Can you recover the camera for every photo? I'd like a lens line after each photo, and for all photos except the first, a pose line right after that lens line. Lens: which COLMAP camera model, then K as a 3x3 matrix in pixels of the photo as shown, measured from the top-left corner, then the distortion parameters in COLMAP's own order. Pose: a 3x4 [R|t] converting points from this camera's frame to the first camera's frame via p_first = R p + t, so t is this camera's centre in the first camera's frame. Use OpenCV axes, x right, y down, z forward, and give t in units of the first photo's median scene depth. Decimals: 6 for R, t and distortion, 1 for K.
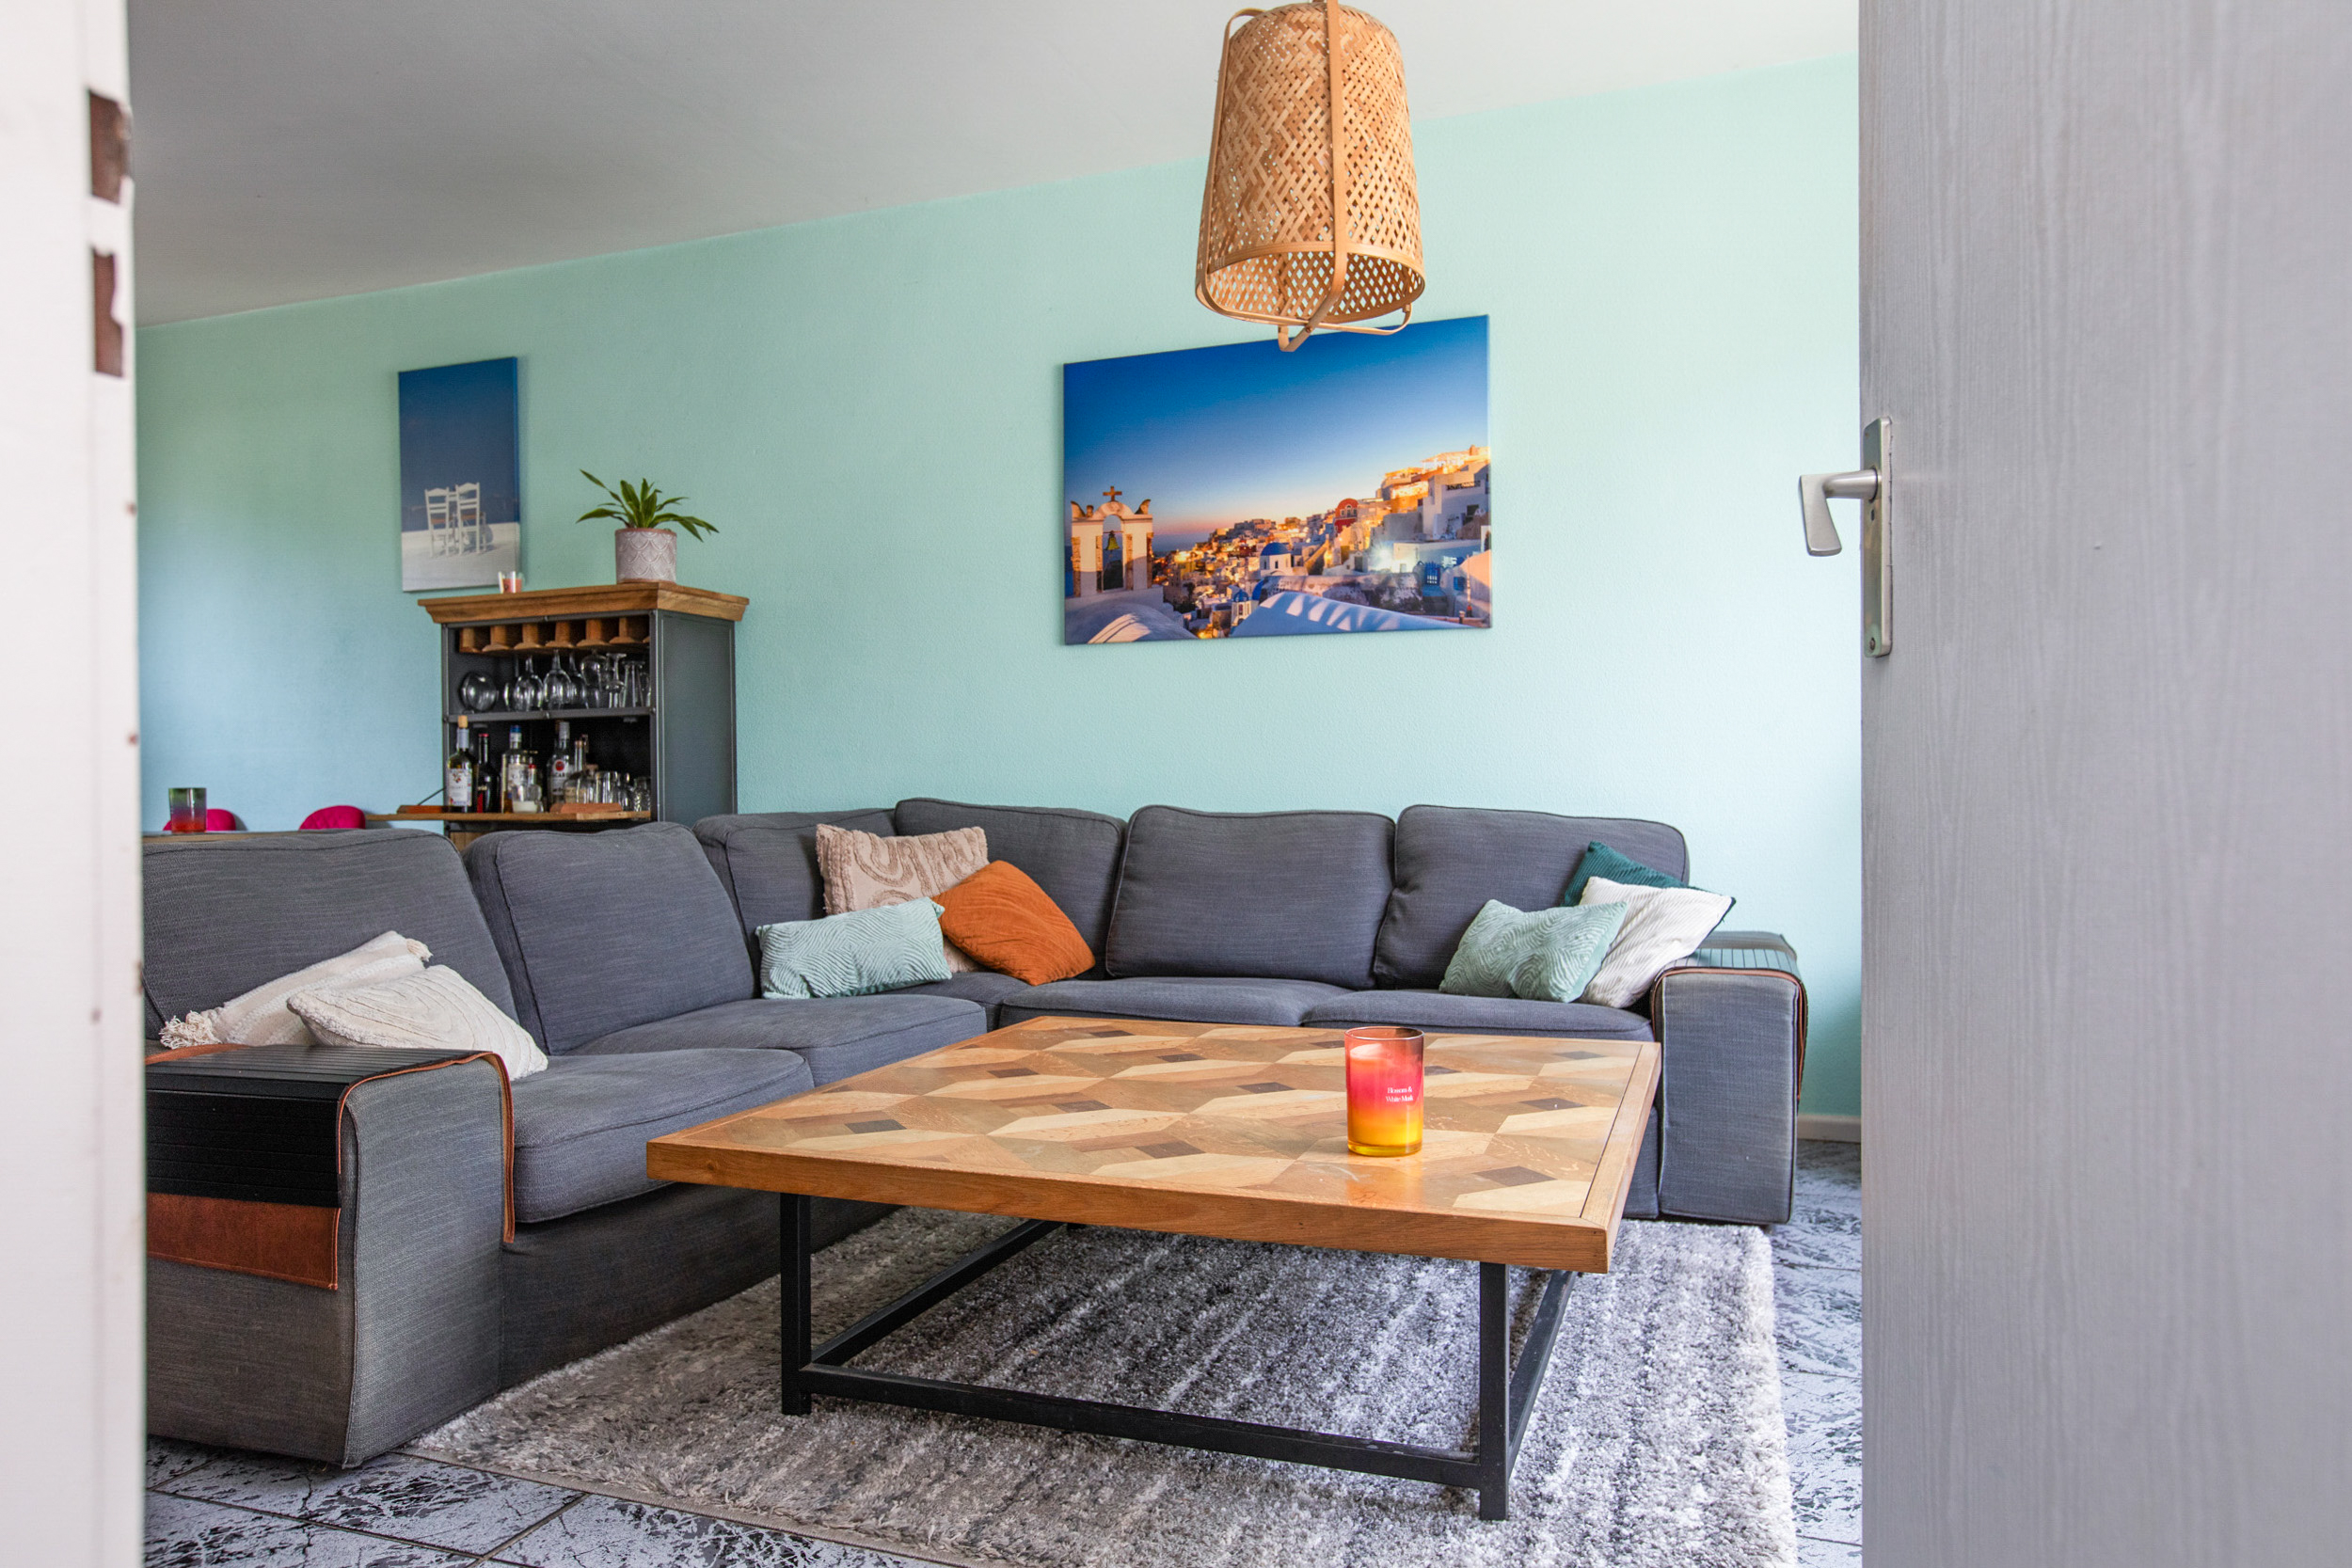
lens RADIAL K [[1580.0, 0, 1176.0], [0, 1580.0, 784.0], [0, 0, 1]] dist [-0.029097, 0.055207]
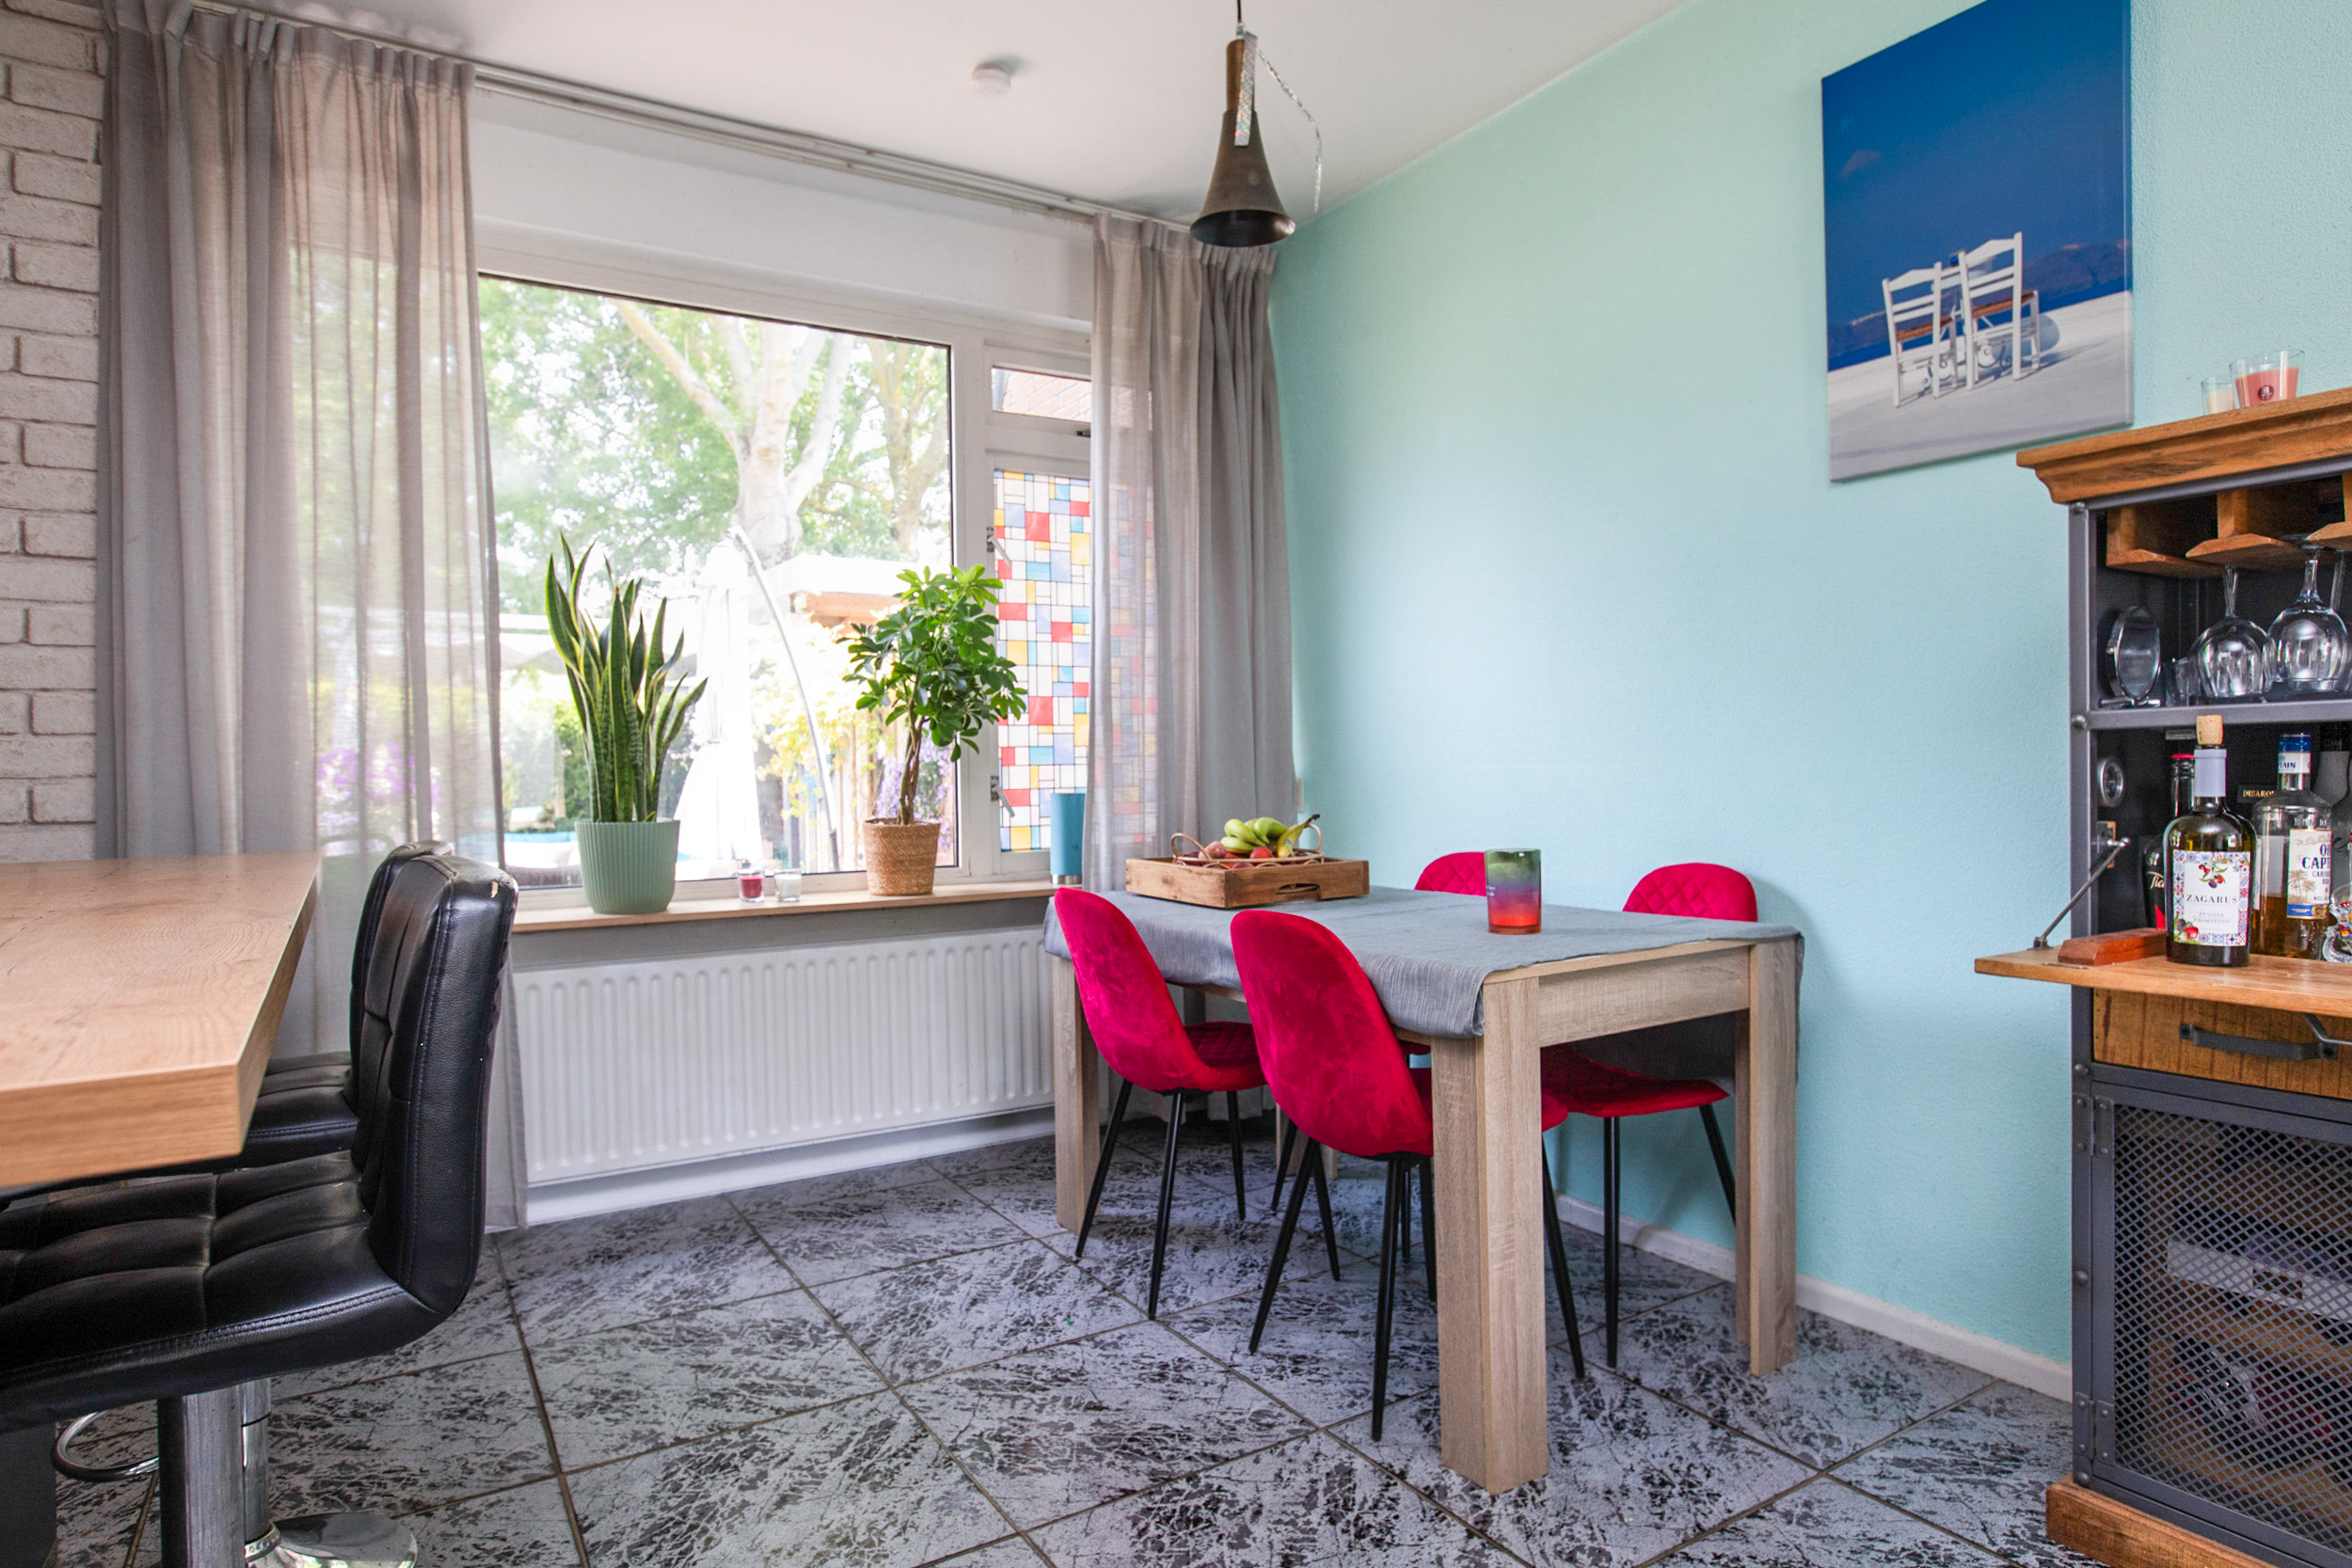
lens RADIAL K [[1320.6, 0, 1176.0], [0, 1320.6, 784.0], [0, 0, 1]] dist [-0.047896, 0.031602]
pose [[0.796233, 0.009474, -0.604916, -0.405577], [0.009134, 0.999575, 0.027678, -0.032419], [0.604921, -0.027564, 0.795808, 0.510784]]
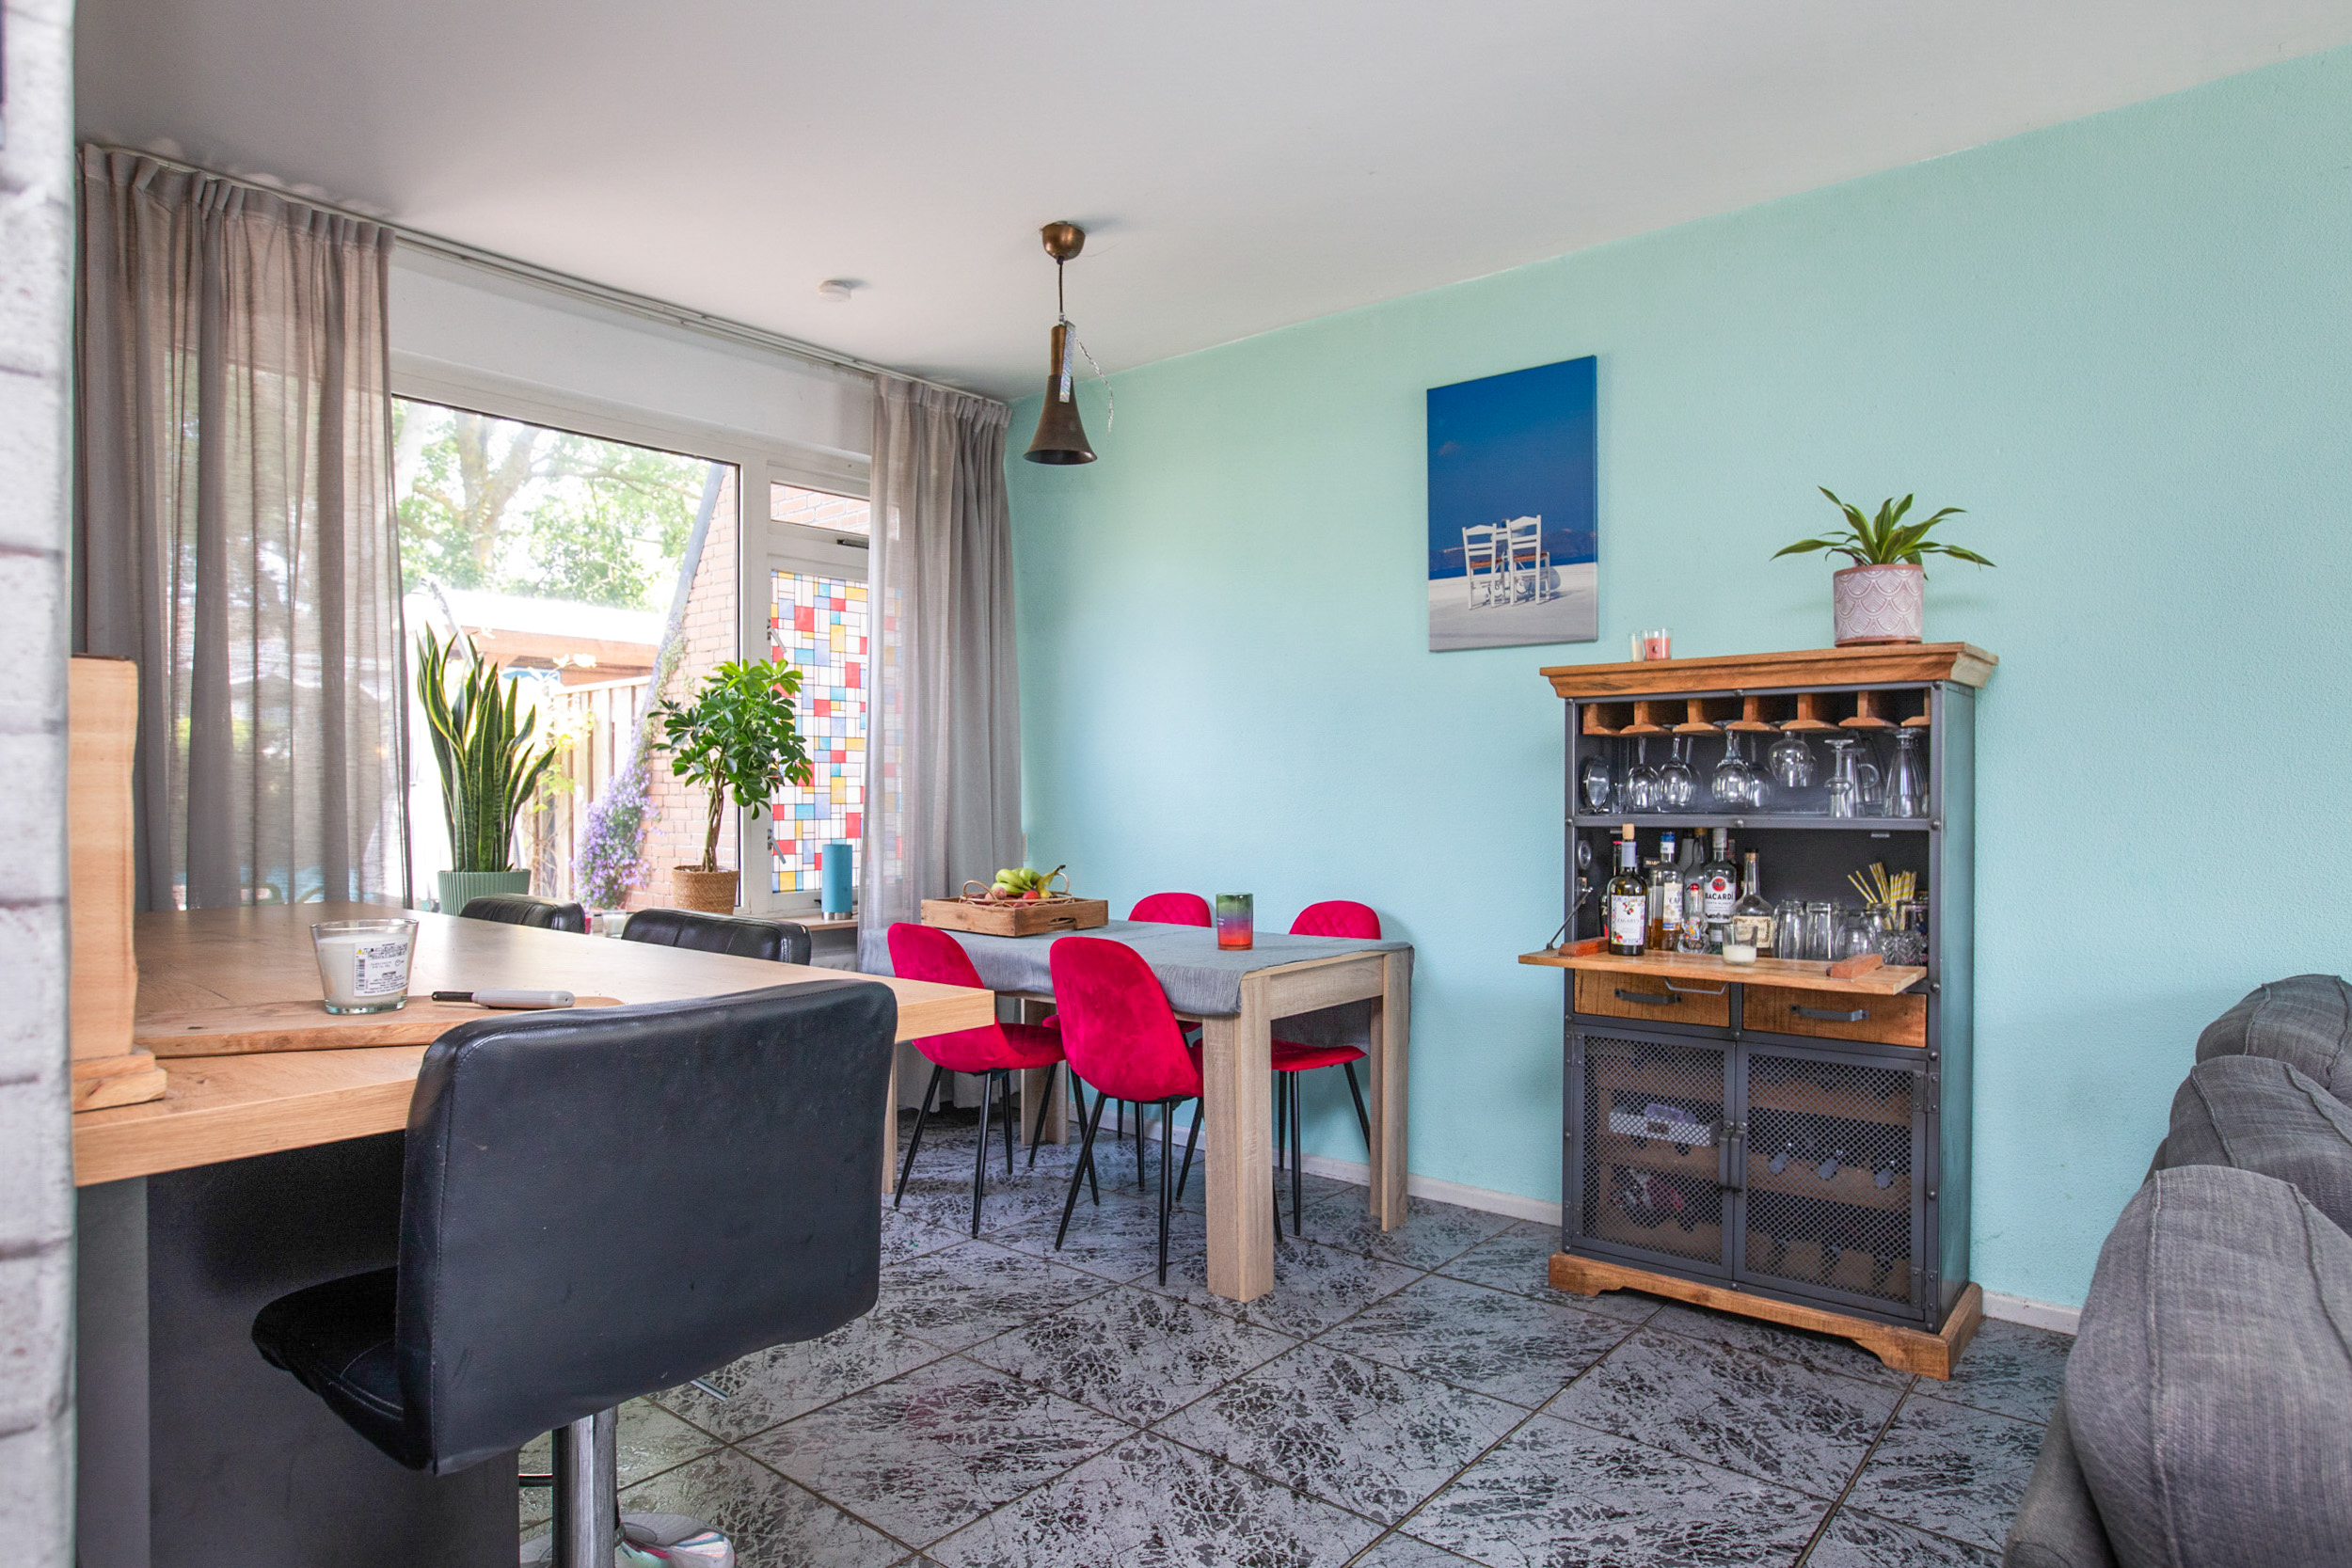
lens RADIAL K [[1365.7, 0, 1138.2], [0, 1365.7, 800.6], [0, 0, 1]] dist [-0.047449, 0.001292]
pose [[0.939817, 0.015822, -0.341313, -0.396376], [-0.009941, 0.999771, 0.018972, -0.056097], [0.341535, -0.014437, 0.939758, 0.271635]]
